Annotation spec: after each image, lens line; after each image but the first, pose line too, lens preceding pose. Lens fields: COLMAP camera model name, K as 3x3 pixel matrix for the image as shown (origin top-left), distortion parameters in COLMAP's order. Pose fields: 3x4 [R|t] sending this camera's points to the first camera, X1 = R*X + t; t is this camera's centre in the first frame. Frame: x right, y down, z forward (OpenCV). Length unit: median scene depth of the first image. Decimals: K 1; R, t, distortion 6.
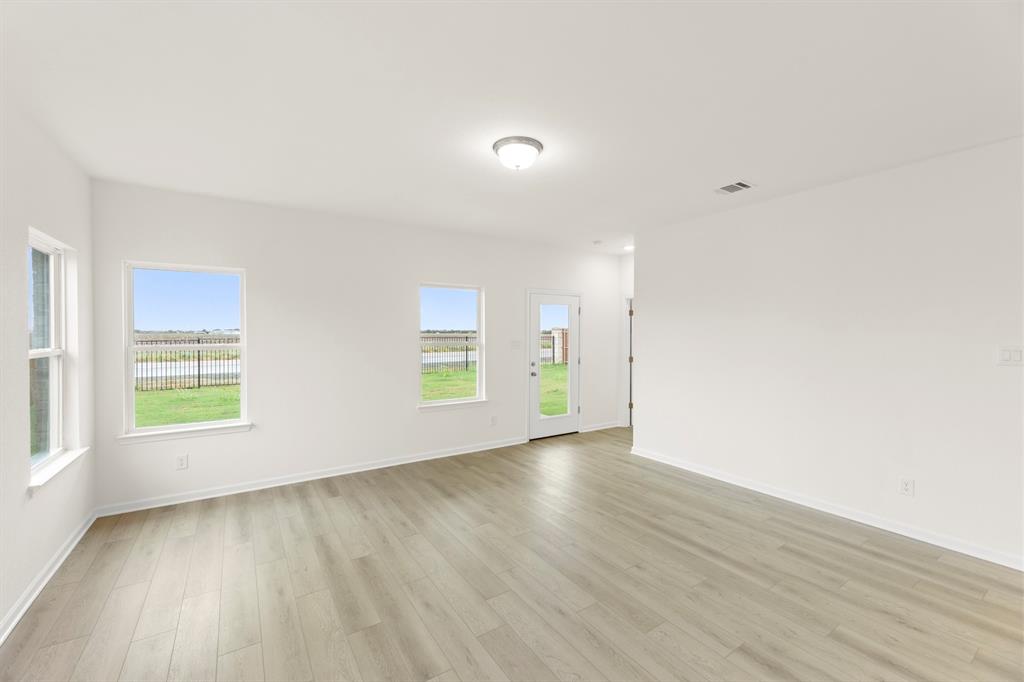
lens RADIAL K [[419.8, 0, 516.8], [0, 419.8, 335.2], [0, 0, 1]] dist [-0.000616, 0.000006]
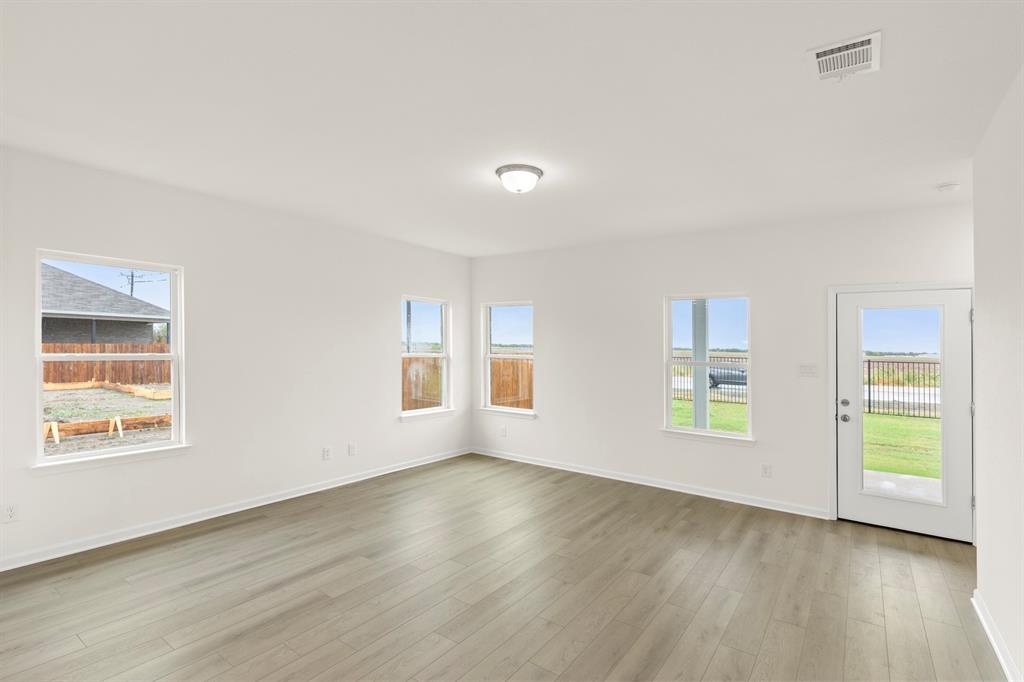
lens RADIAL K [[473.1, 0, 513.3], [0, 473.1, 328.8], [0, 0, 1]] dist [-0.012954, -0.000130]
pose [[0.344438, -0.031783, -0.938271, 0.919053], [-0.024325, 0.998789, -0.042762, -0.000739], [0.938494, 0.037552, 0.343248, 0.454850]]
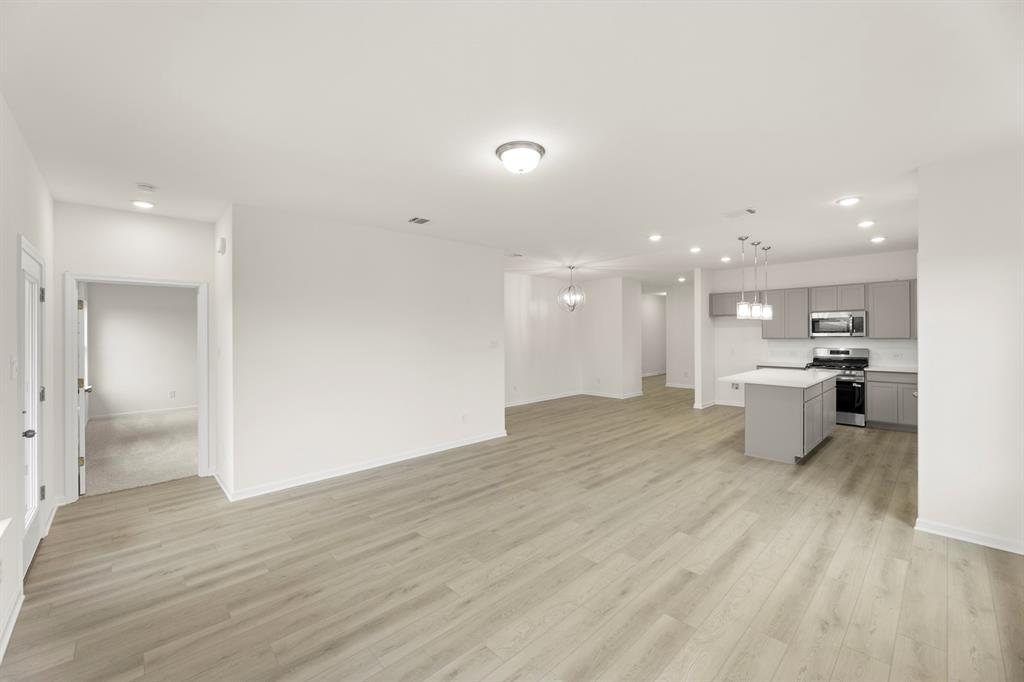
lens RADIAL K [[414.7, 0, 519.1], [0, 414.7, 335.1], [0, 0, 1]] dist [0.018580, 0.000102]
pose [[-0.174990, -0.002817, 0.984566, -0.806687], [0.012211, 0.999913, 0.005032, -0.008968], [-0.984494, 0.012903, -0.174941, 0.963621]]
